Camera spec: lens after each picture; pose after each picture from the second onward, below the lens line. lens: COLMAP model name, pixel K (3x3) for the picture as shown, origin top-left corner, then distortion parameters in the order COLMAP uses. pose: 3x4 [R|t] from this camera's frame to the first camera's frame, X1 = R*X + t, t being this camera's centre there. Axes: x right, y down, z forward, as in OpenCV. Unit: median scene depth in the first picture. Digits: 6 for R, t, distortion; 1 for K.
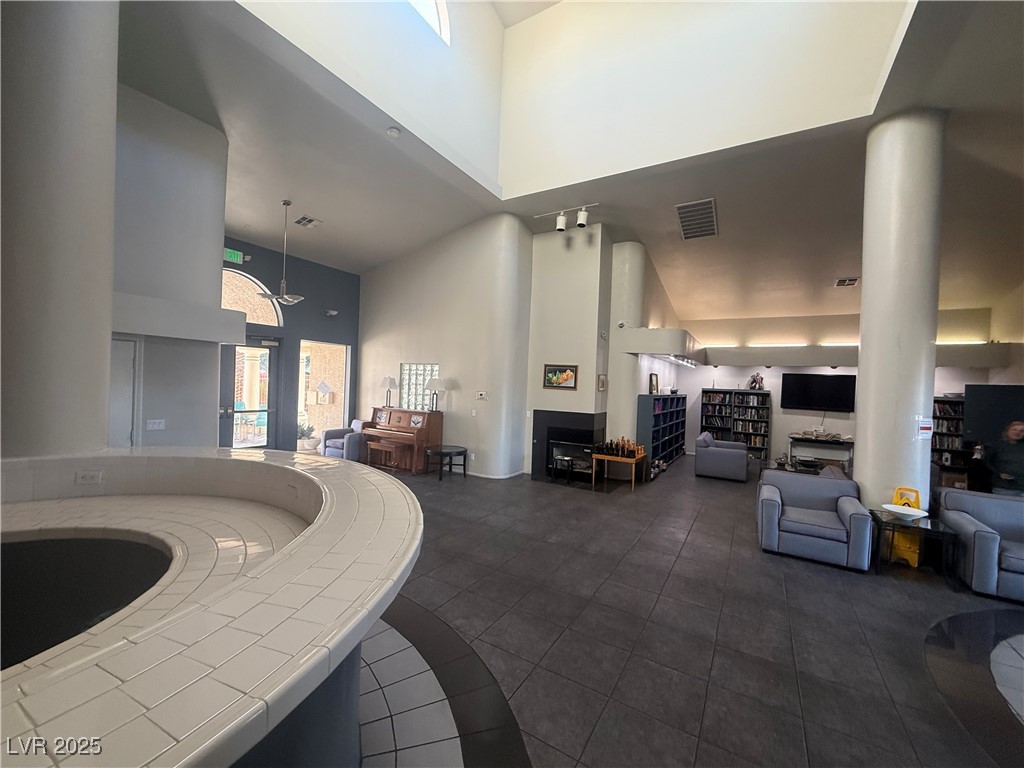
lens RADIAL K [[405.8, 0, 507.8], [0, 405.8, 385.7], [0, 0, 1]] dist [-0.000811, -0.000186]
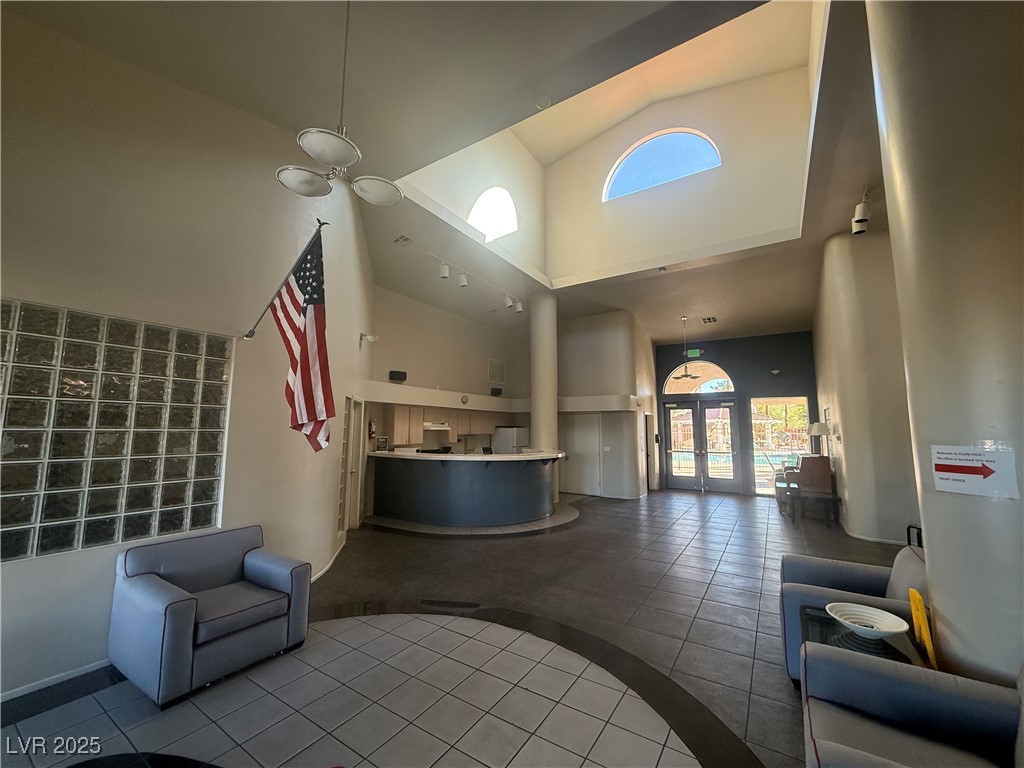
lens RADIAL K [[405.8, 0, 511.6], [0, 405.8, 383.0], [0, 0, 1]] dist [-0.000811, -0.000186]
pose [[-0.028175, -0.152859, -0.987846, 1.965642], [-0.012992, 0.988211, -0.152545, 0.112143], [0.999519, 0.008536, -0.029829, 0.695864]]
